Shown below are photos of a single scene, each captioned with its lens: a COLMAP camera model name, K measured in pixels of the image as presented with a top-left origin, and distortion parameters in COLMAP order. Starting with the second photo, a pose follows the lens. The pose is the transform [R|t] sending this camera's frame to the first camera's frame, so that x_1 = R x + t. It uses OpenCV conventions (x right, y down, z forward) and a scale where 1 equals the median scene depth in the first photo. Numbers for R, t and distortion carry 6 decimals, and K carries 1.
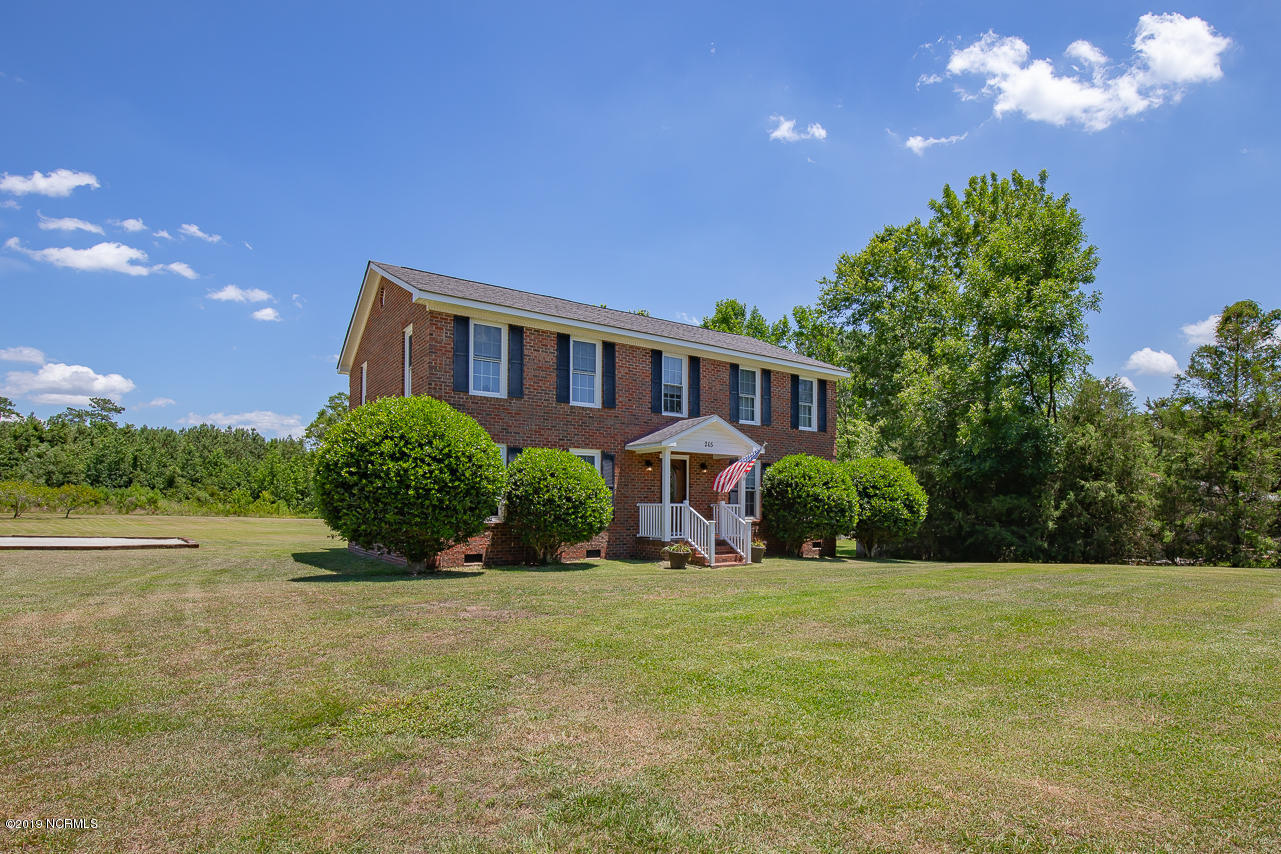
lens RADIAL K [[603.4, 0, 640.4], [0, 603.4, 463.0], [0, 0, 1]] dist [-0.020077, -0.000151]
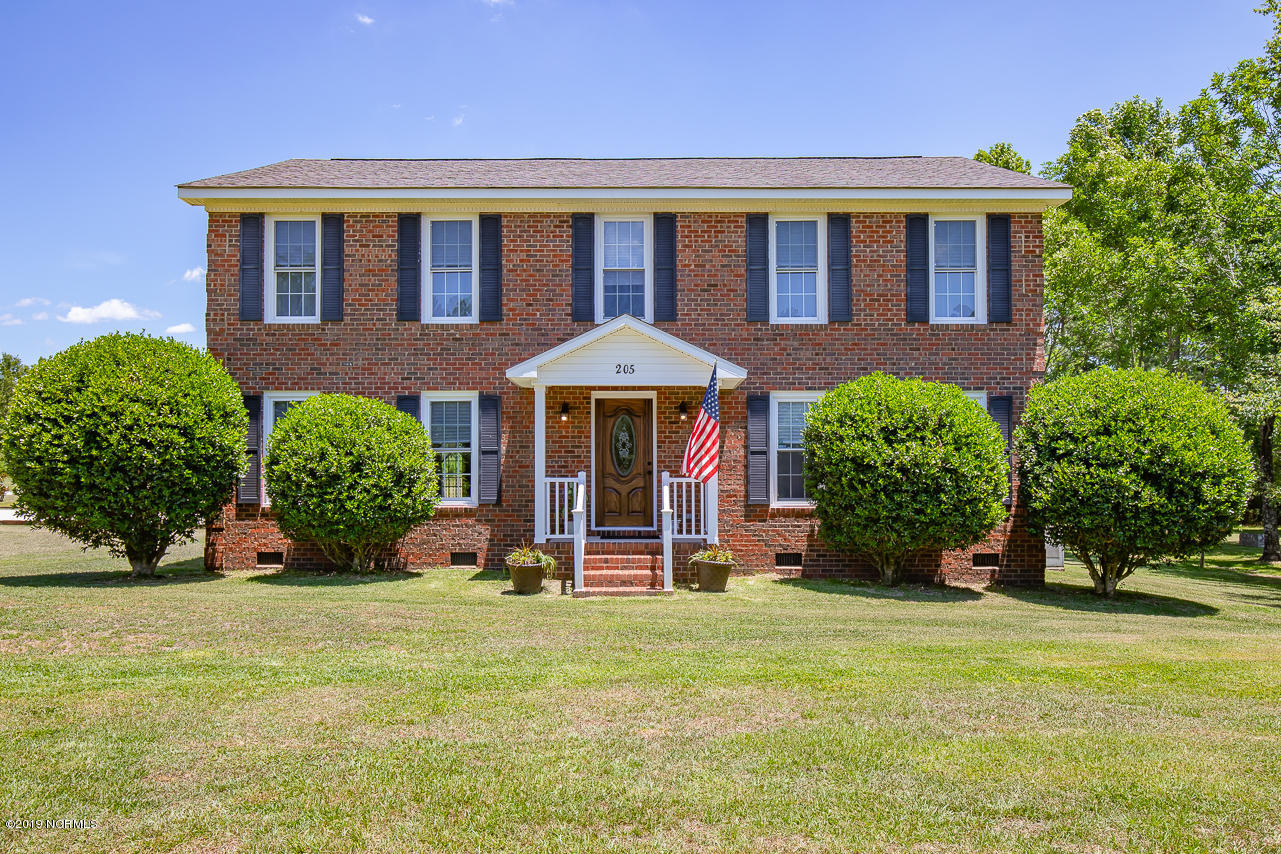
lens RADIAL K [[843.7, 0, 640.5], [0, 843.7, 427.0], [0, 0, 1]] dist [0.000098, 0.000053]
pose [[0.841647, -0.038540, -0.538651, 0.535045], [0.043954, 0.999030, -0.002802, 0.024732], [0.538236, -0.021318, 0.842524, 0.361009]]
